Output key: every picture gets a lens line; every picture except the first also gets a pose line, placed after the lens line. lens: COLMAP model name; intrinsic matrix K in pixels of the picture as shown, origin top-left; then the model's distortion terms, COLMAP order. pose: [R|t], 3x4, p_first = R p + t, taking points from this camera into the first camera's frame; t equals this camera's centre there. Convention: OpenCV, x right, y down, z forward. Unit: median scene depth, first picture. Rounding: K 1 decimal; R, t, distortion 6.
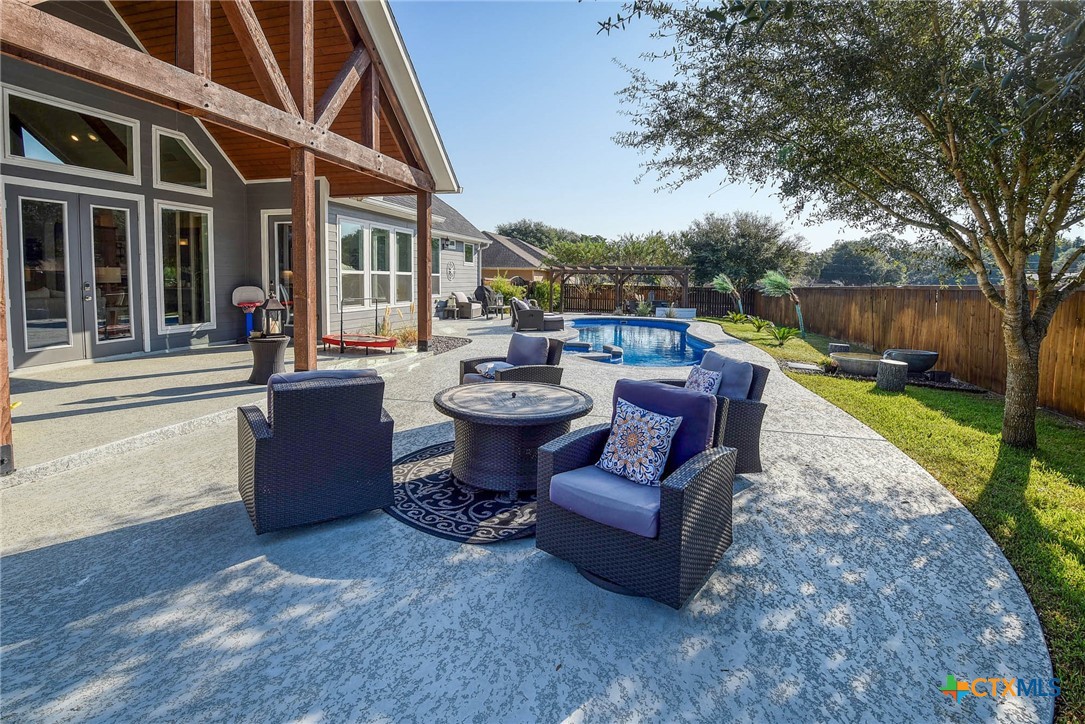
lens RADIAL K [[515.7, 0, 542.5], [0, 515.7, 362.0], [0, 0, 1]] dist [0.003870, -0.000730]
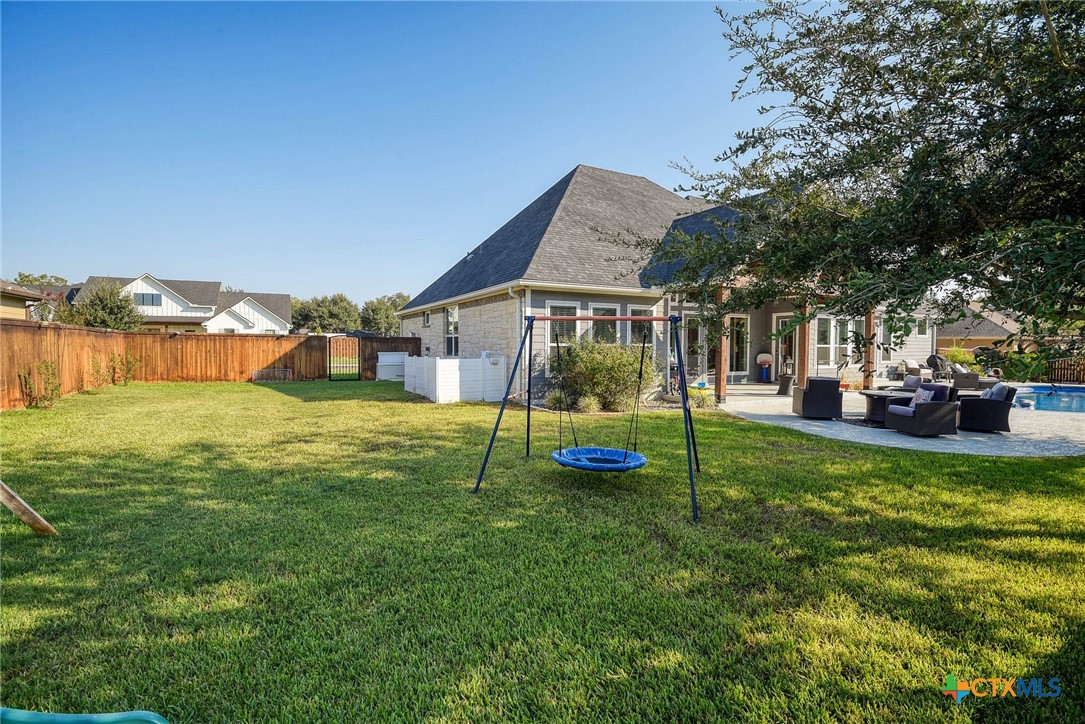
lens RADIAL K [[515.7, 0, 542.5], [0, 515.7, 362.0], [0, 0, 1]] dist [0.003870, -0.000730]
pose [[0.680335, 0.018581, -0.732666, 0.244394], [-0.113947, 0.990204, -0.080696, 0.117924], [0.723989, 0.138386, 0.675788, -0.793948]]
